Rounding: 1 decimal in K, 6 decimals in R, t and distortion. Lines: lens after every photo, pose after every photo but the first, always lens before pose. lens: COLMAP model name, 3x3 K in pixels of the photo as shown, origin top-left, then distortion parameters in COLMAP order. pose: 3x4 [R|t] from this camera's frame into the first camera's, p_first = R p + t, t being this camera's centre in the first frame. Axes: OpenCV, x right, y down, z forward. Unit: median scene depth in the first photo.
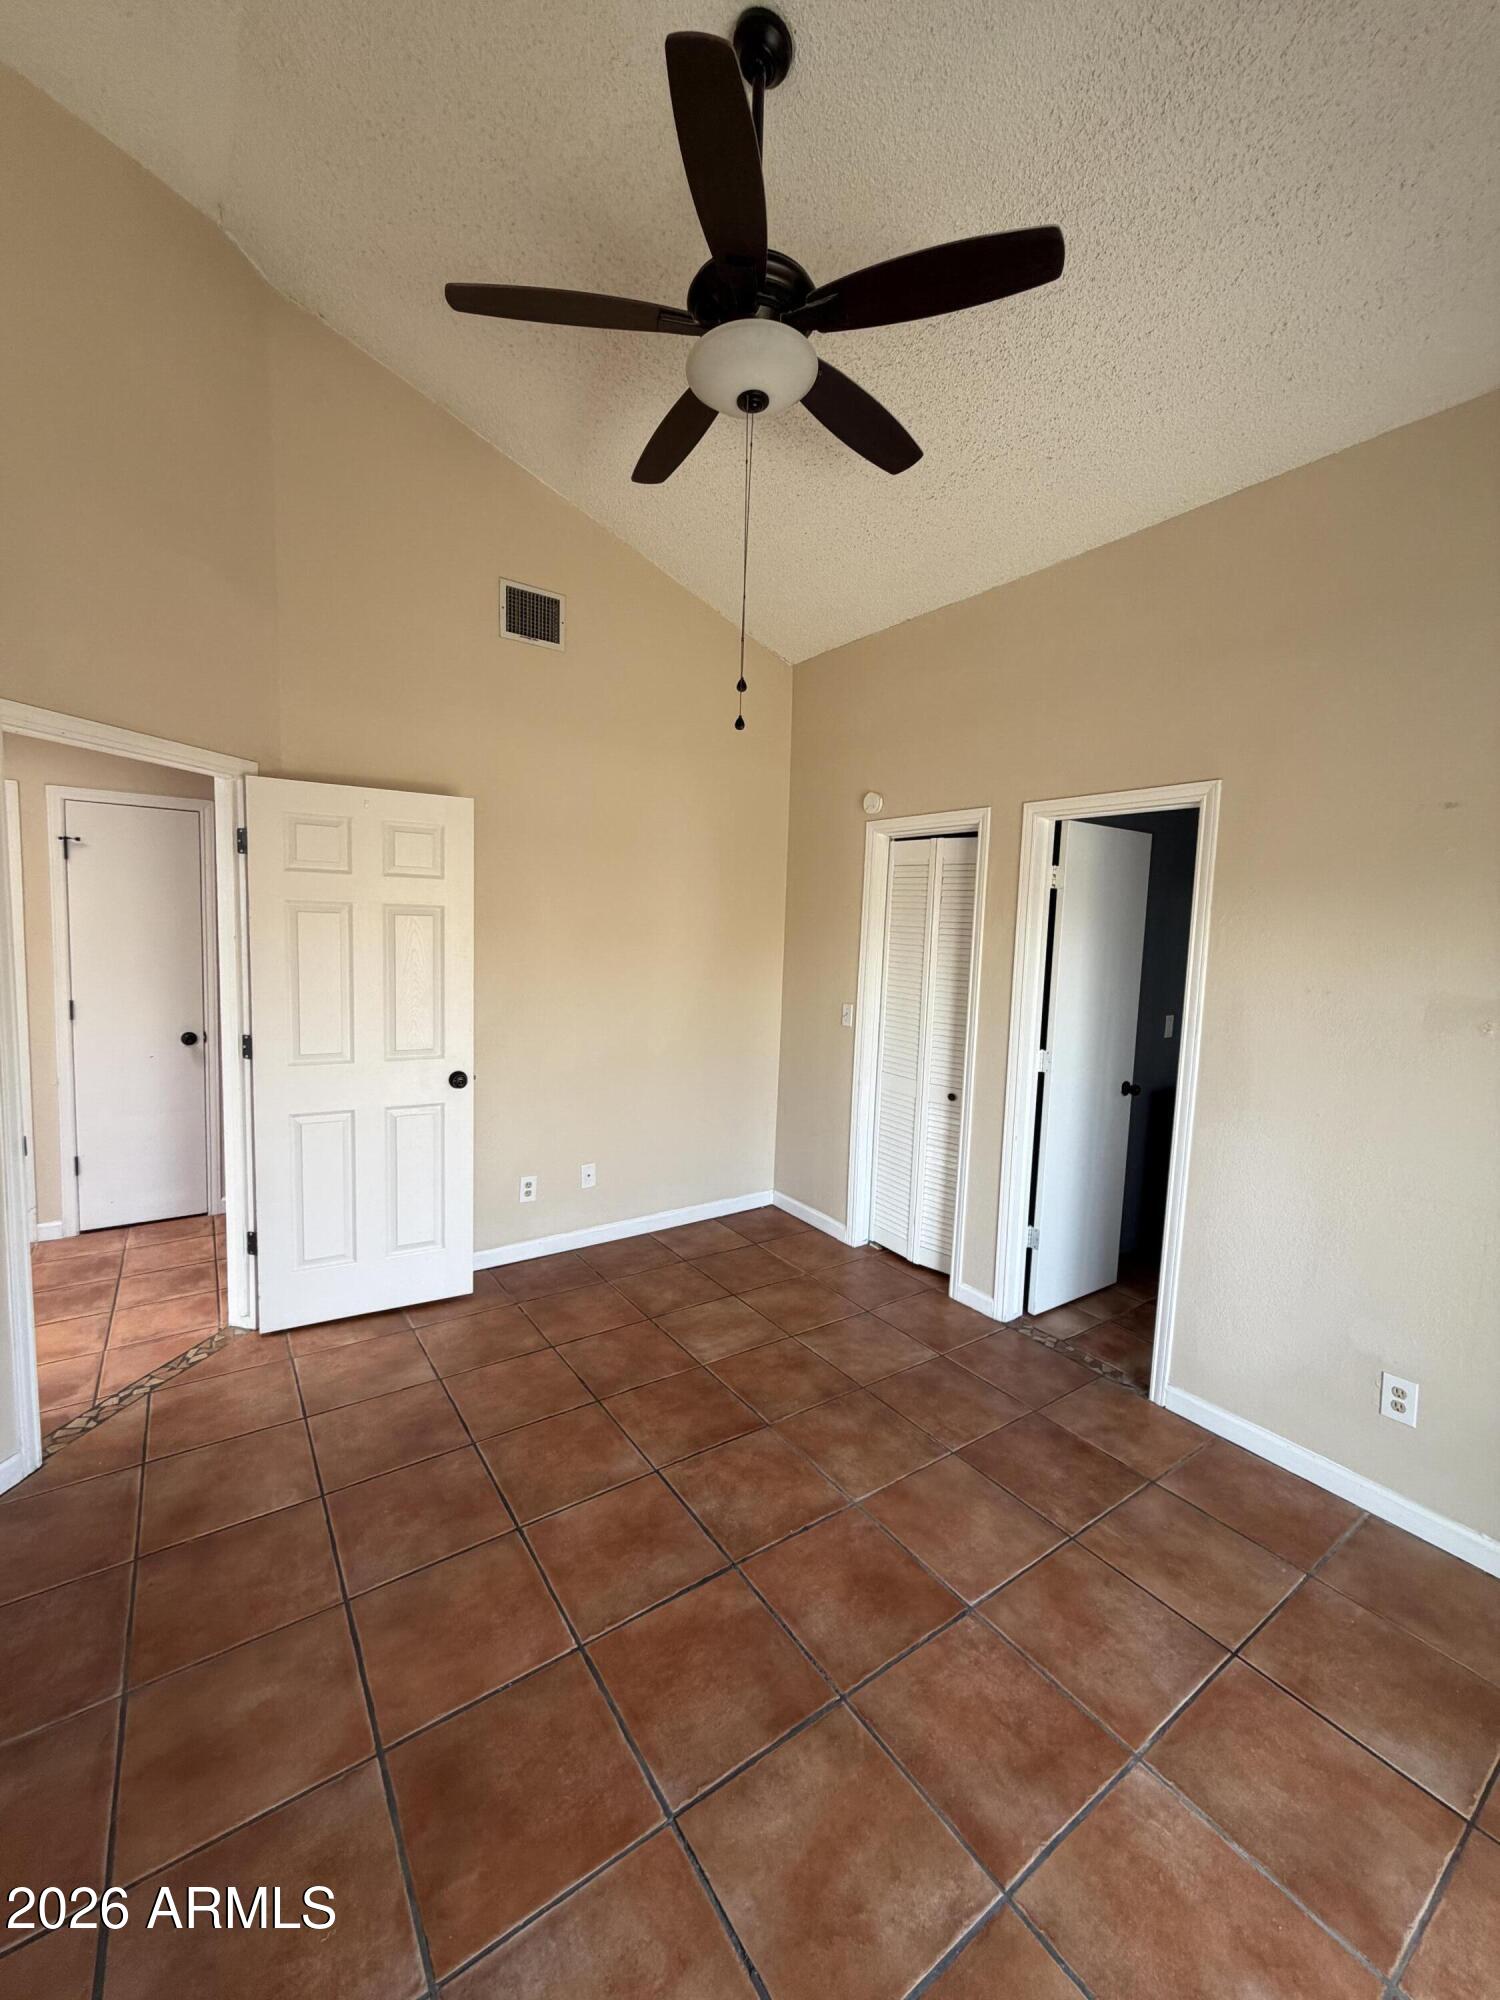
lens RADIAL K [[795.6, 0, 746.7], [0, 795.6, 997.8], [0, 0, 1]] dist [-0.000769, -0.000316]
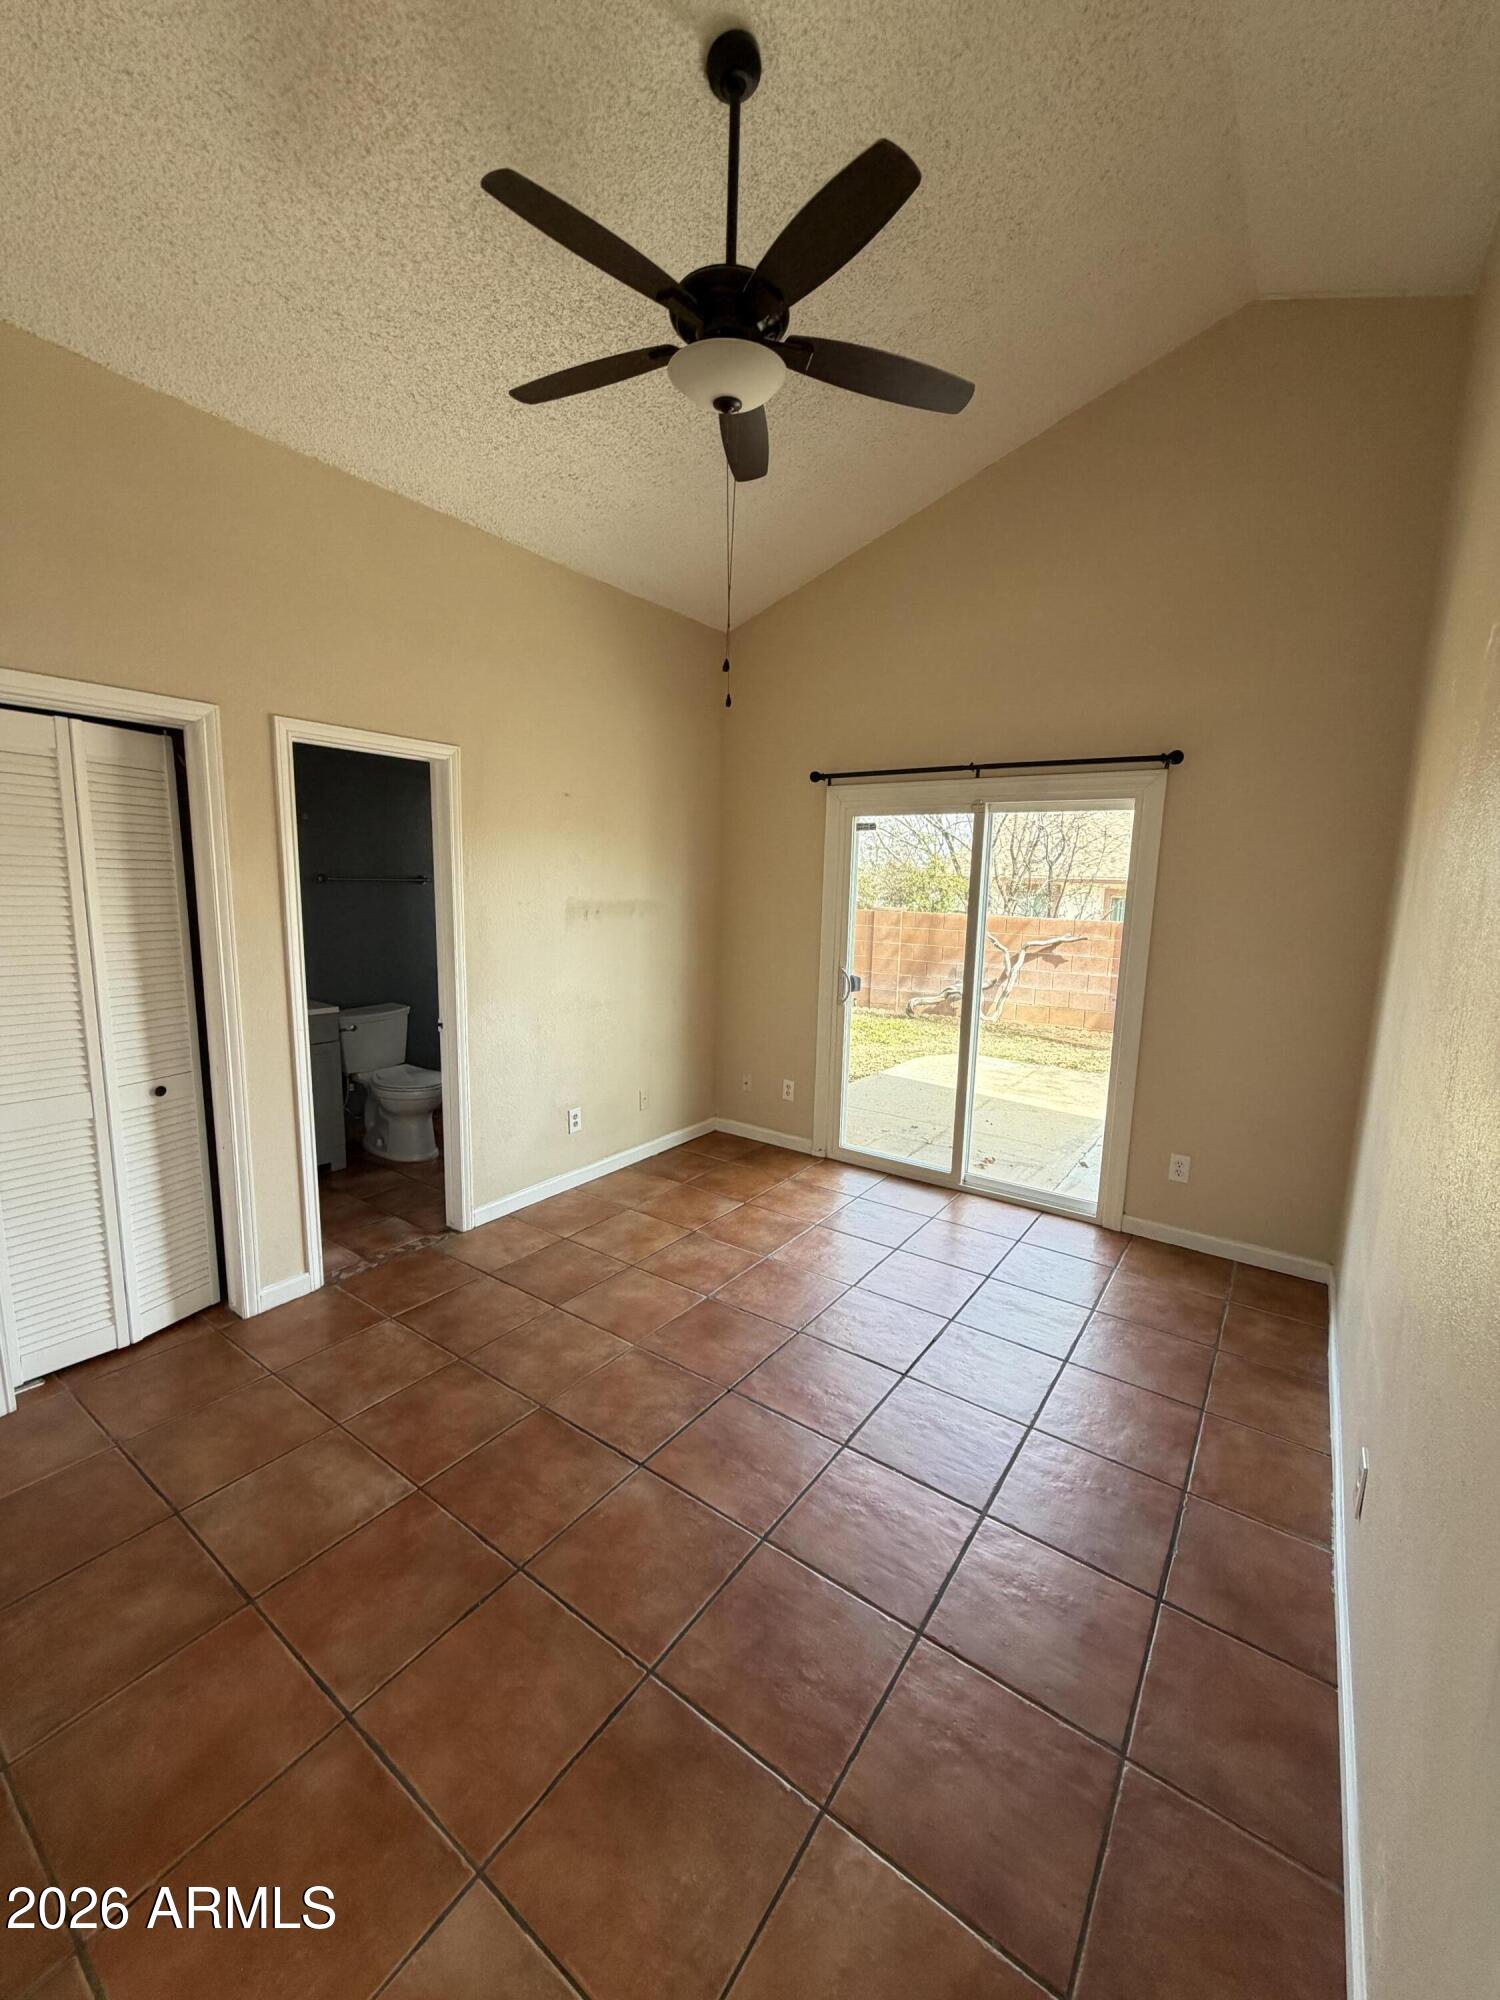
lens RADIAL K [[795.6, 0, 747.9], [0, 795.6, 998.6], [0, 0, 1]] dist [-0.000769, -0.000316]
pose [[-0.334658, -0.183701, 0.924261, -0.895328], [0.052755, 0.975625, 0.213011, -0.132217], [-0.940862, 0.120045, -0.316809, 1.079530]]
